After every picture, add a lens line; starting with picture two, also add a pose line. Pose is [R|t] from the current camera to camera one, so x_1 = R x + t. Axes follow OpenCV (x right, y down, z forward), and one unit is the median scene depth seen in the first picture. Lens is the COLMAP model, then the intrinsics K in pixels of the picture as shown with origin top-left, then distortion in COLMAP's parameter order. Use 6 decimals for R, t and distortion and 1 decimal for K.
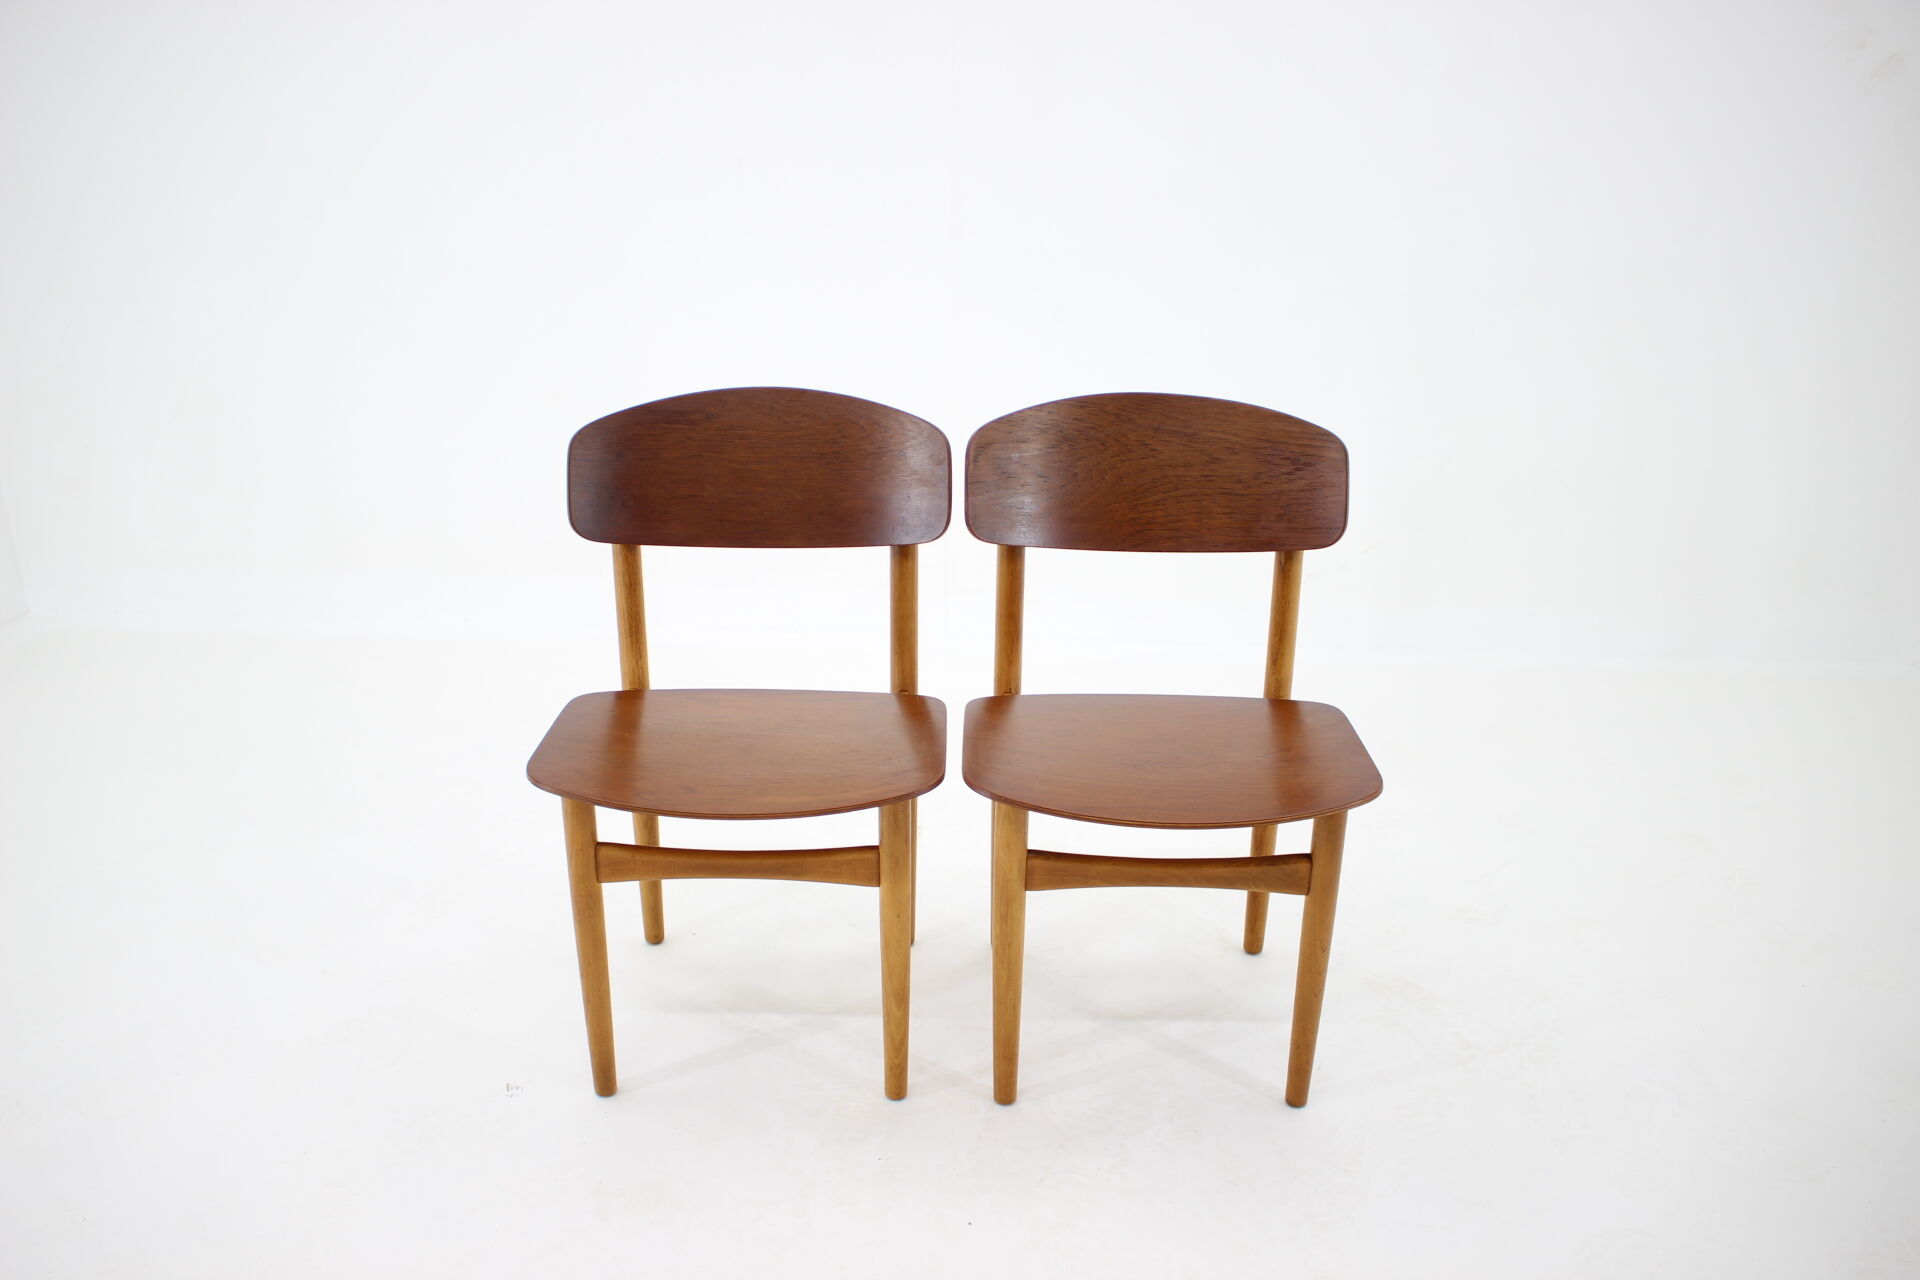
lens RADIAL K [[1561.9, 0, 955.1], [0, 1561.9, 637.2], [0, 0, 1]] dist [-0.133350, 0.089934]
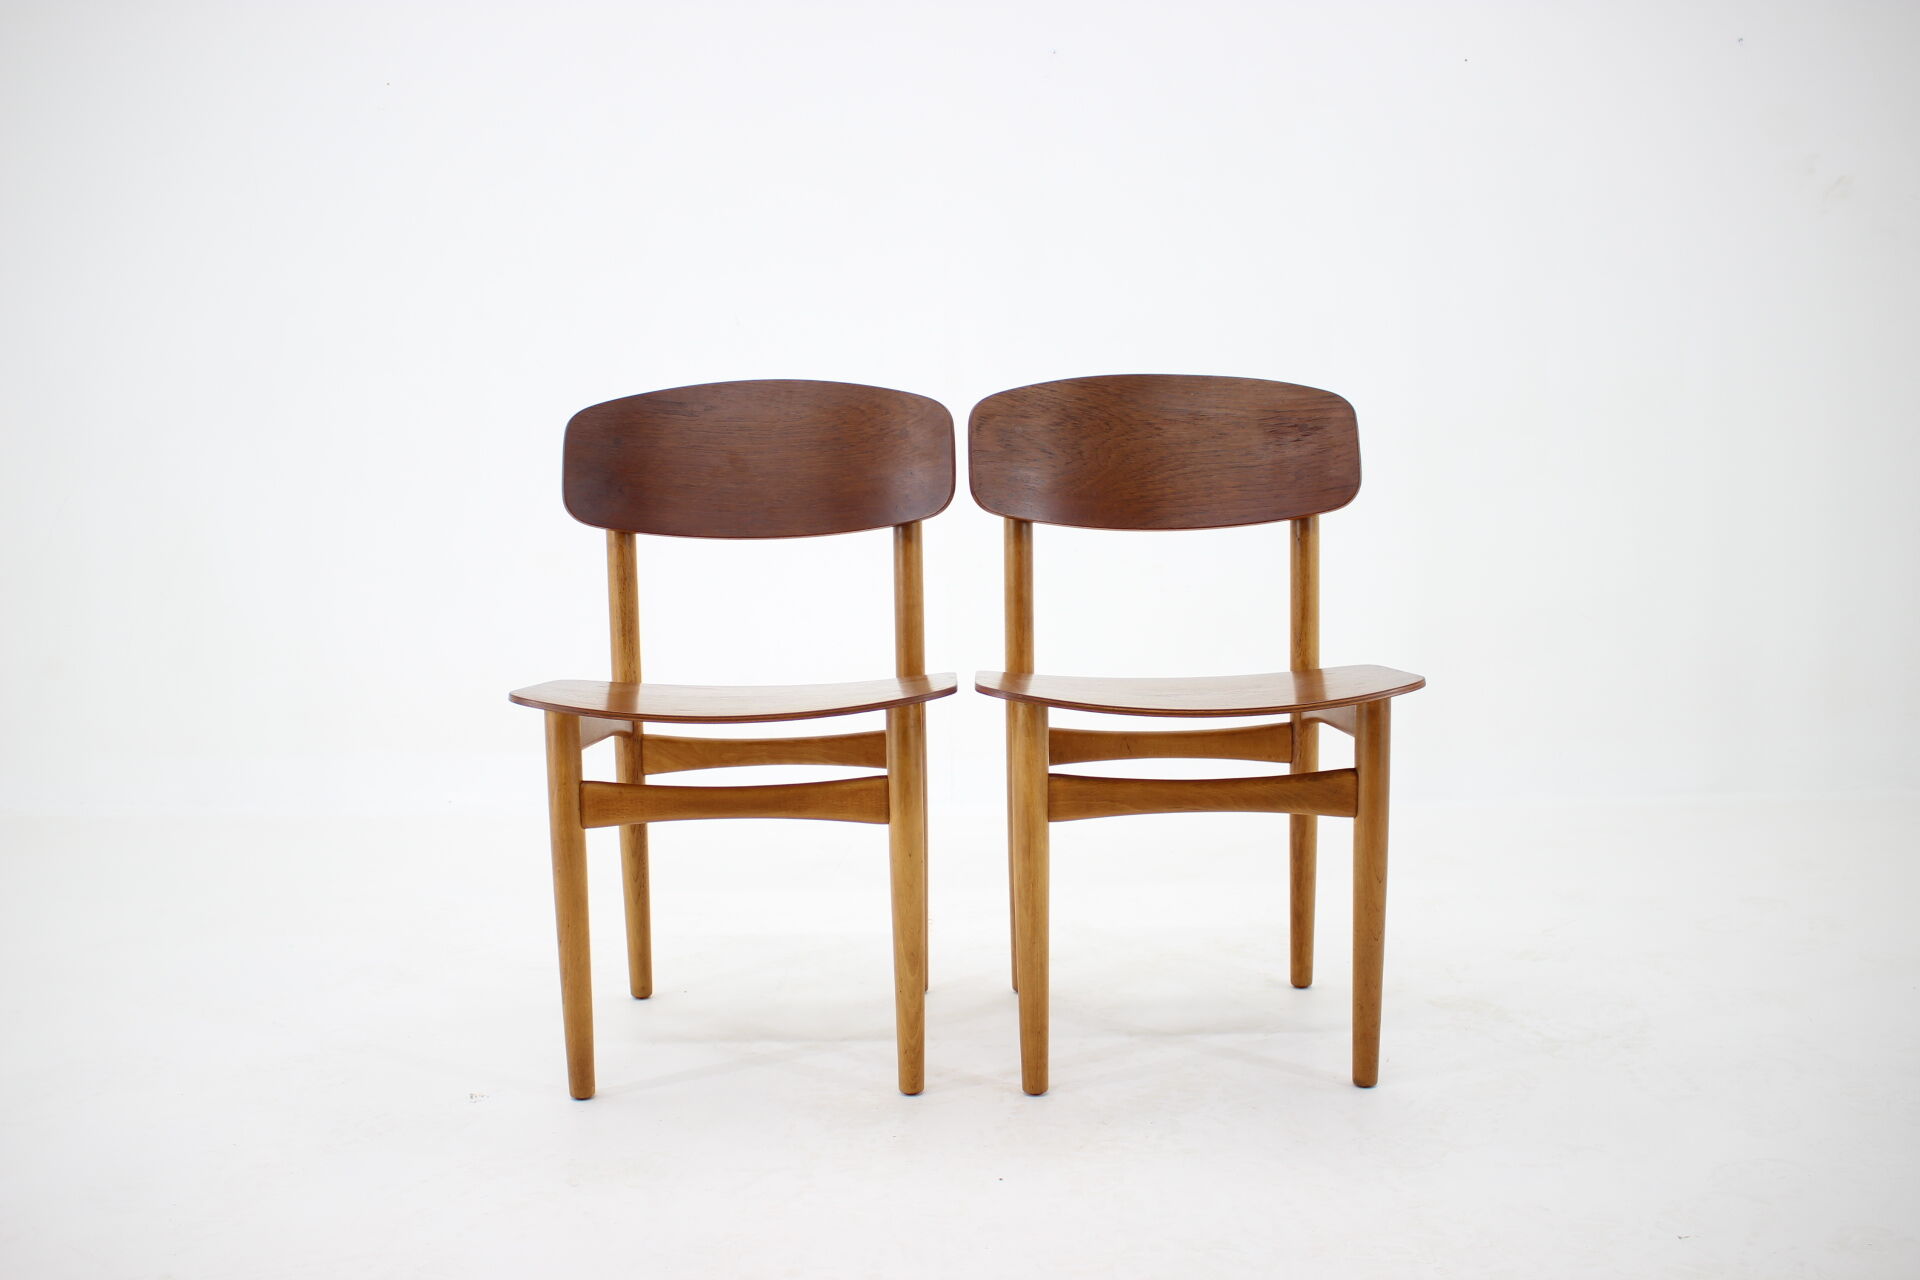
lens RADIAL K [[1595.0, 0, 960.0], [0, 1595.0, 640.0], [0, 0, 1]] dist [-0.096305, 0.006645]
pose [[0.999576, -0.028314, 0.006727, -0.008957], [0.029095, 0.967167, -0.252472, 0.262636], [0.000642, 0.252561, 0.967581, 0.057945]]
